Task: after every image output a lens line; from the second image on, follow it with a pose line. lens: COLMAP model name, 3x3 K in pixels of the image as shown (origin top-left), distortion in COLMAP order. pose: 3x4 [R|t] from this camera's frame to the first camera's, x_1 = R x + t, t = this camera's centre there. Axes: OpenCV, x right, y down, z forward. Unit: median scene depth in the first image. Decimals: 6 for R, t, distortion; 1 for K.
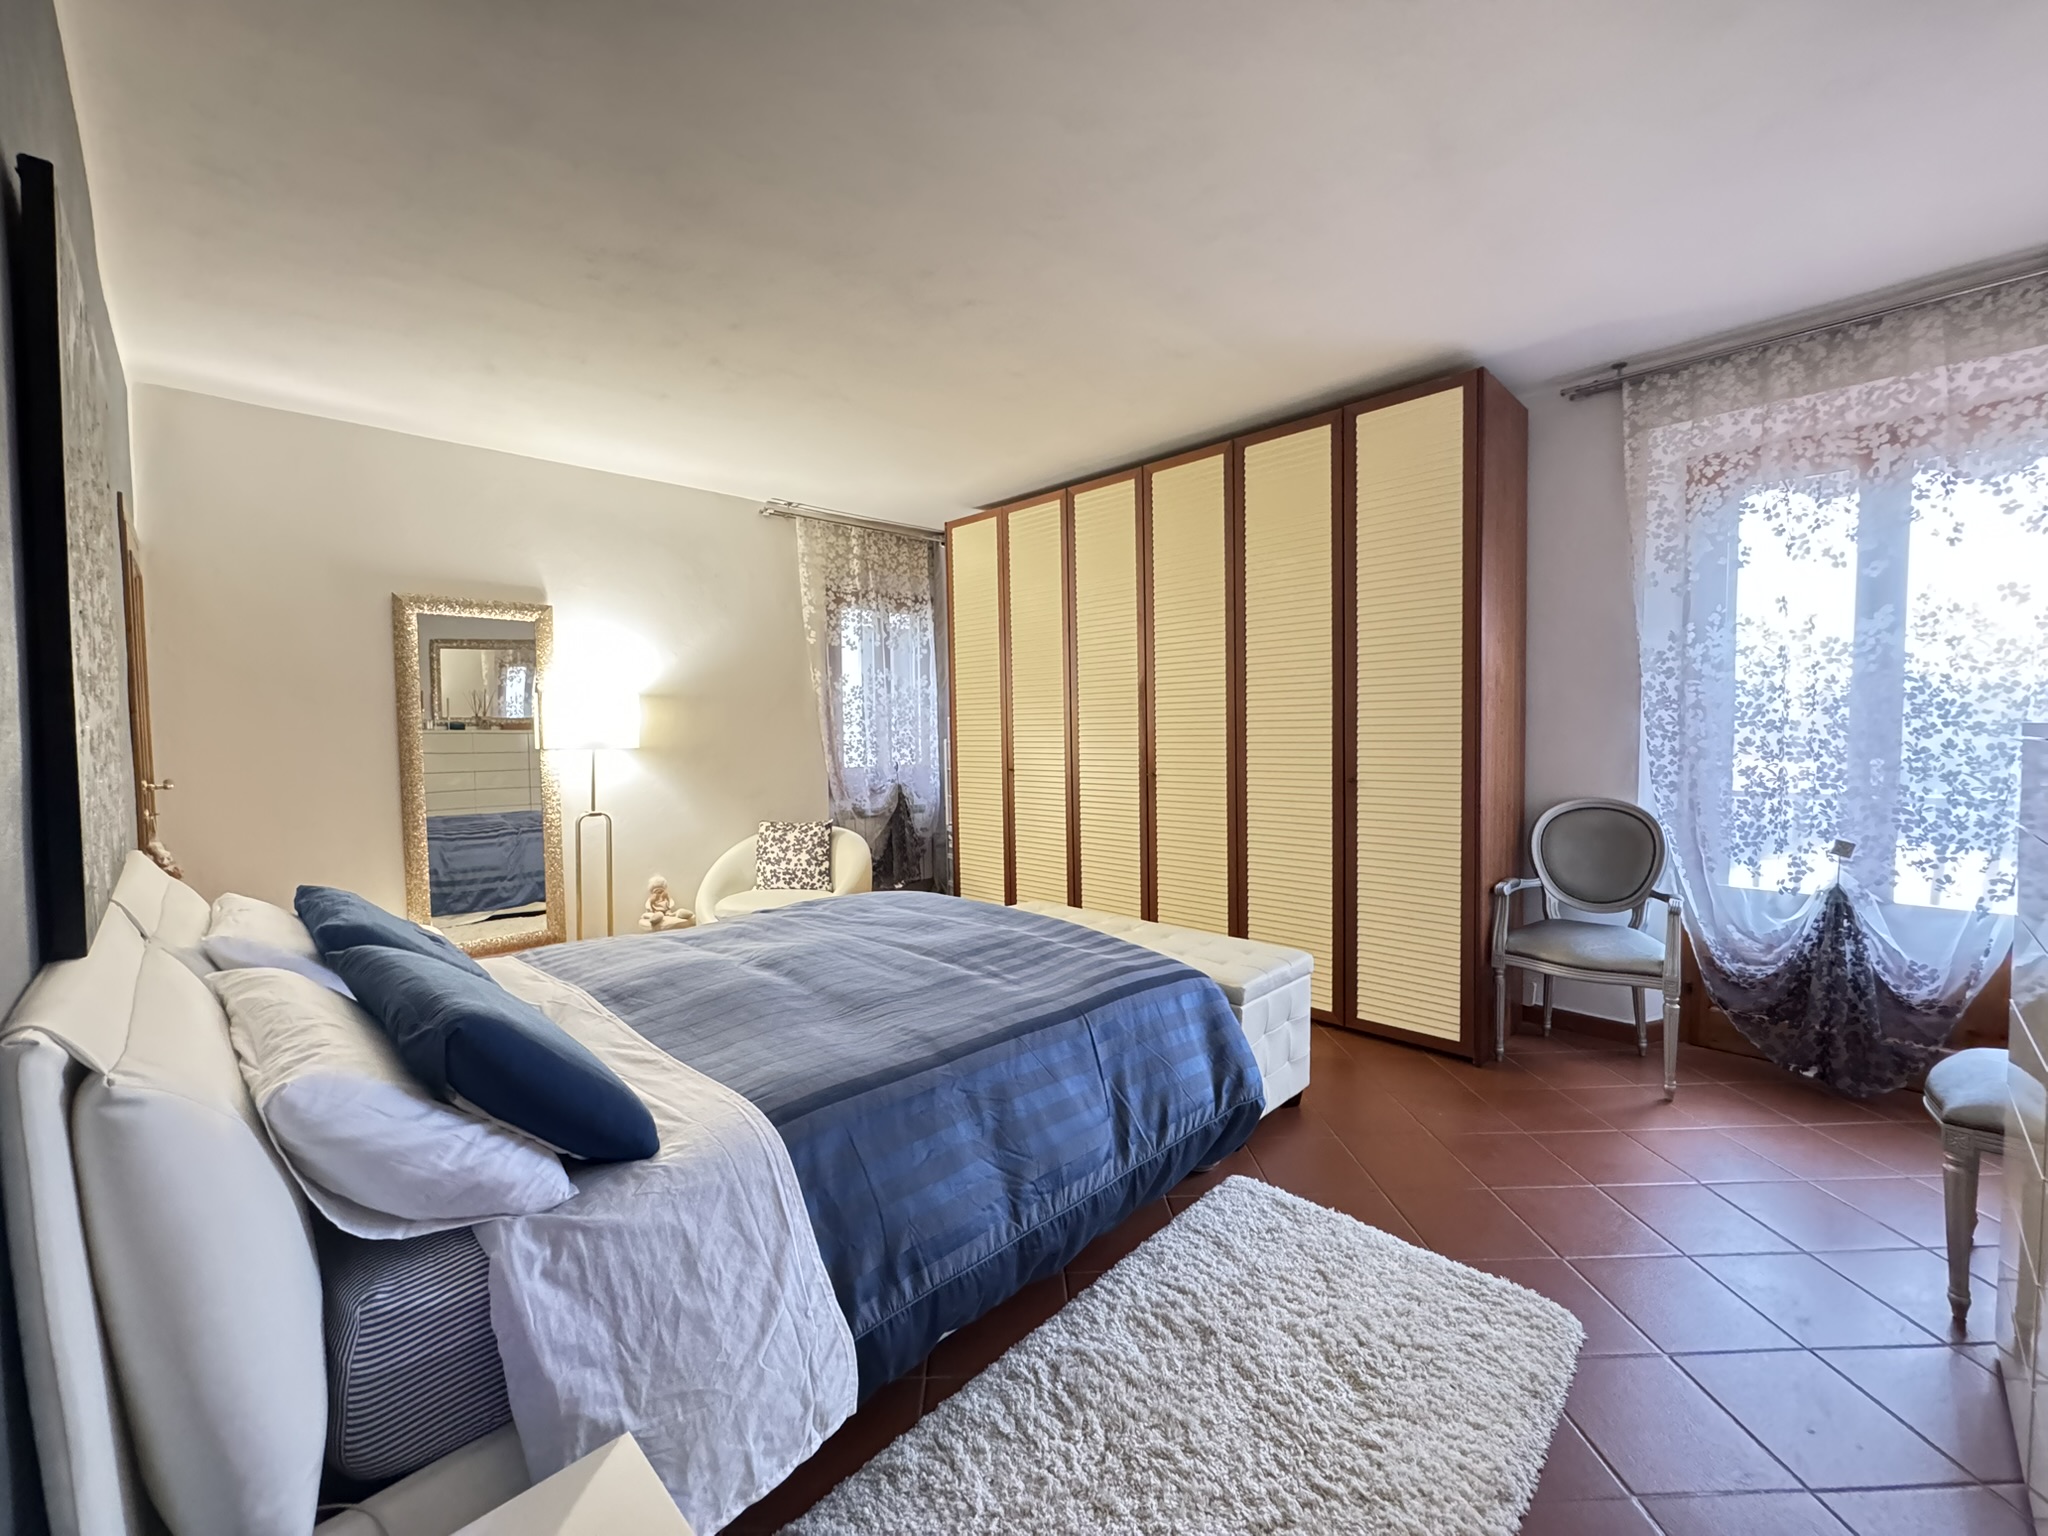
lens RADIAL K [[816.9, 0, 1027.5], [0, 816.9, 759.8], [0, 0, 1]] dist [-0.003749, 0.000457]
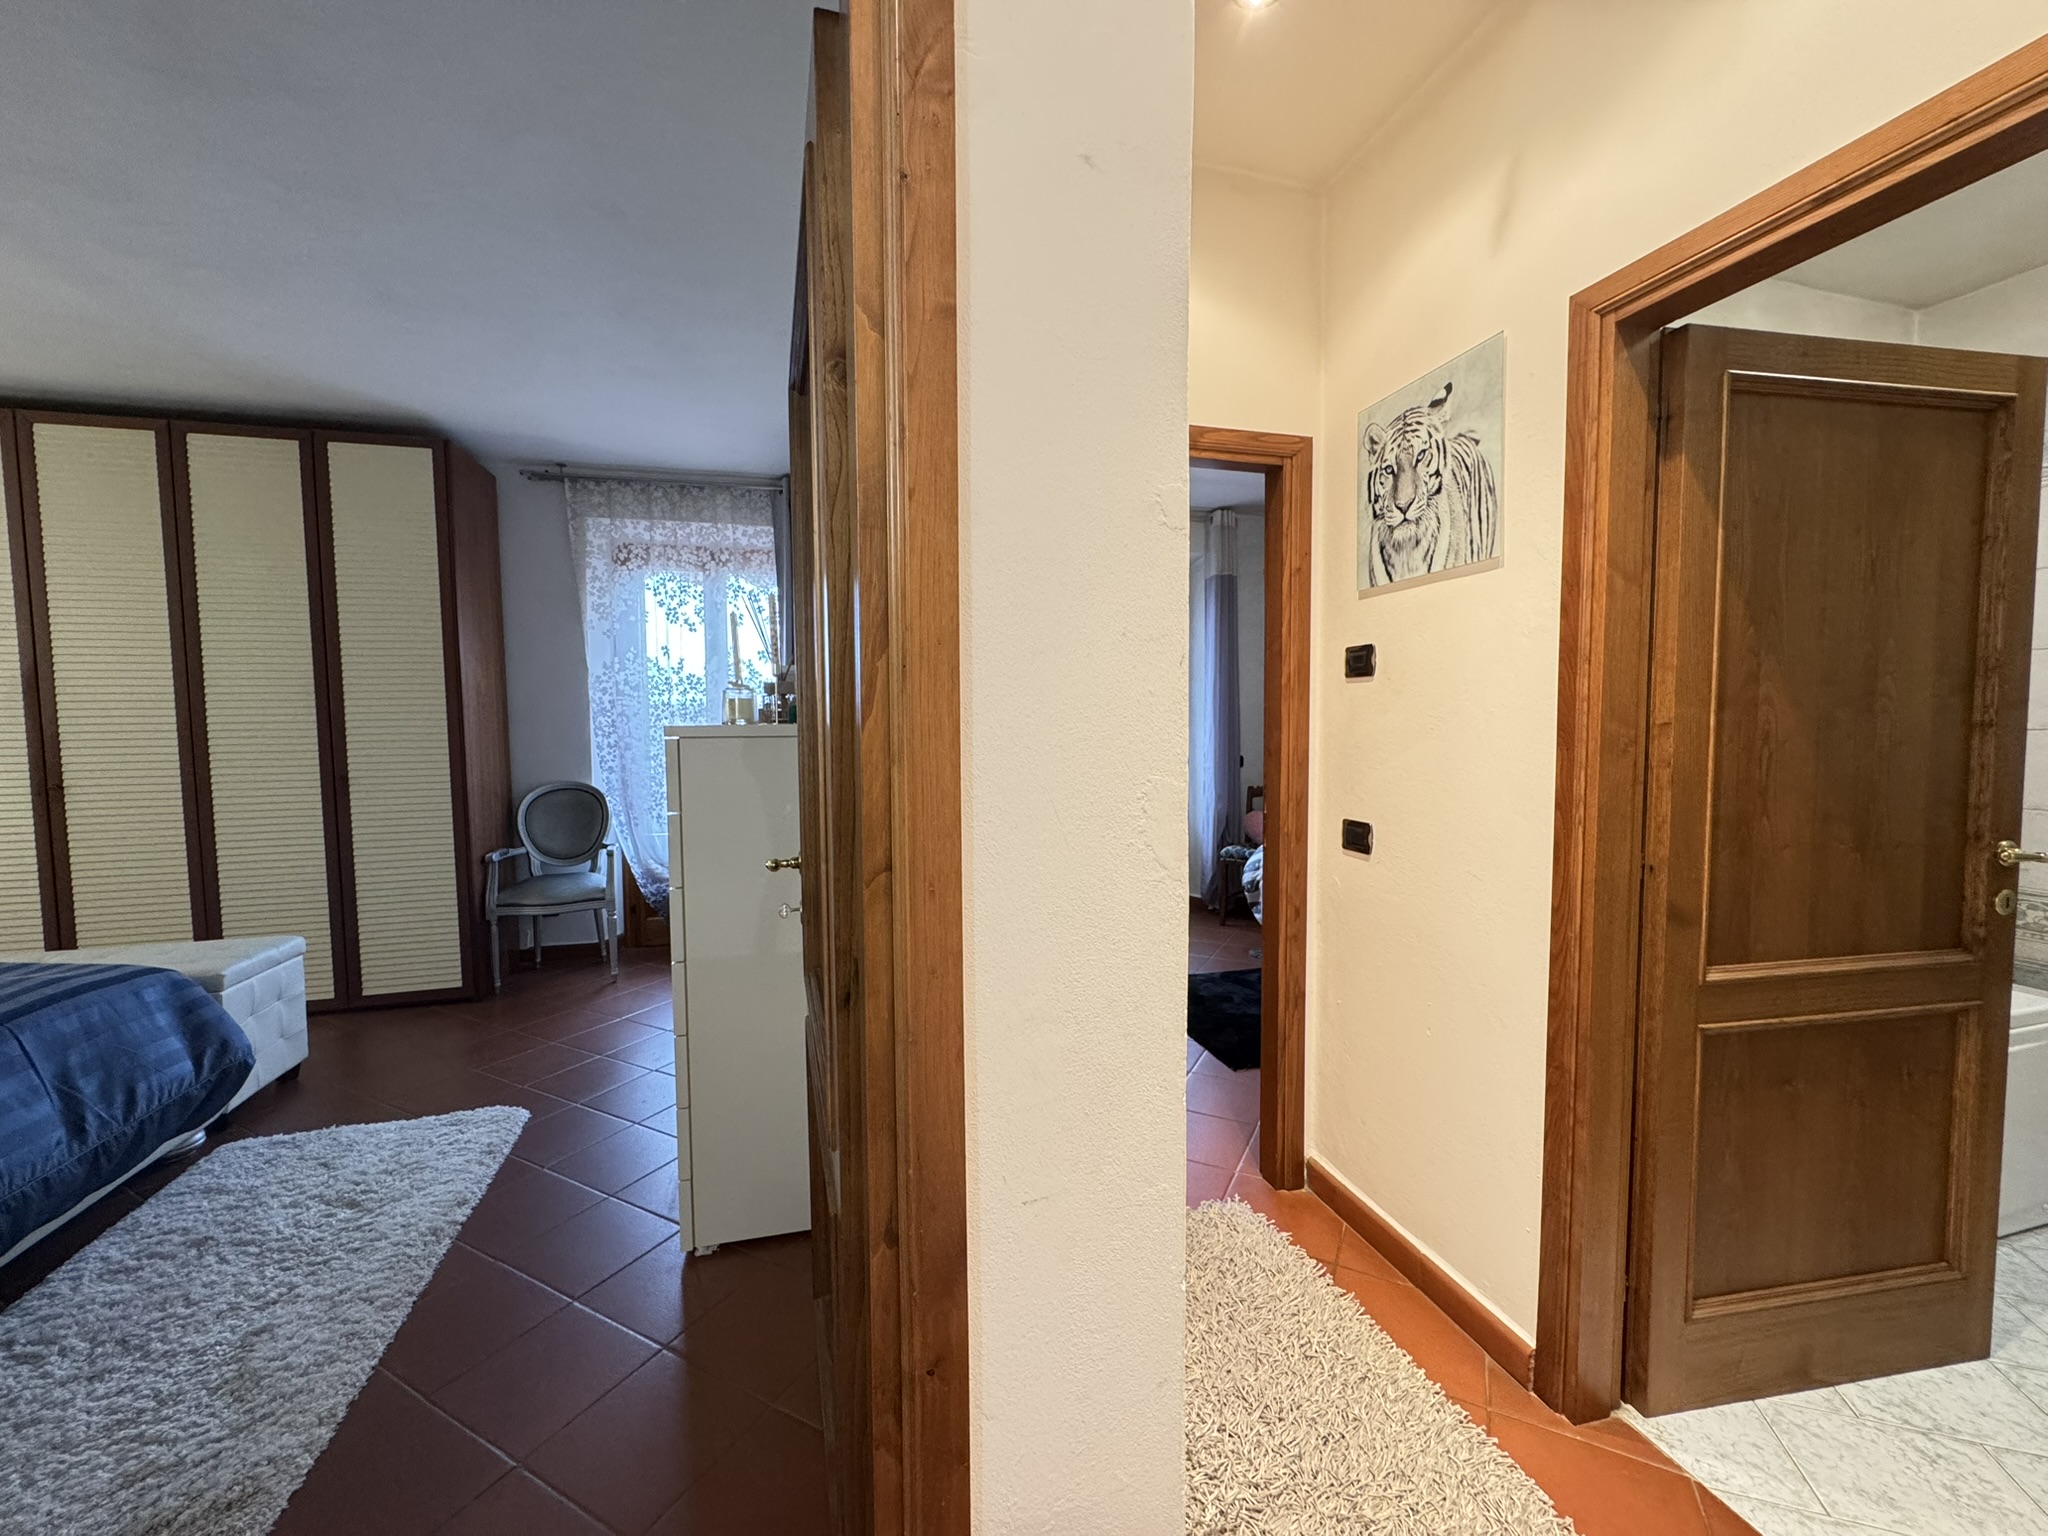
lens RADIAL K [[816.9, 0, 1020.4], [0, 816.9, 768.4], [0, 0, 1]] dist [-0.003749, 0.000457]
pose [[0.496238, -0.041793, 0.867180, -0.107625], [0.037269, 0.998945, 0.026817, 0.019071], [-0.867386, 0.019011, 0.497273, -0.364782]]
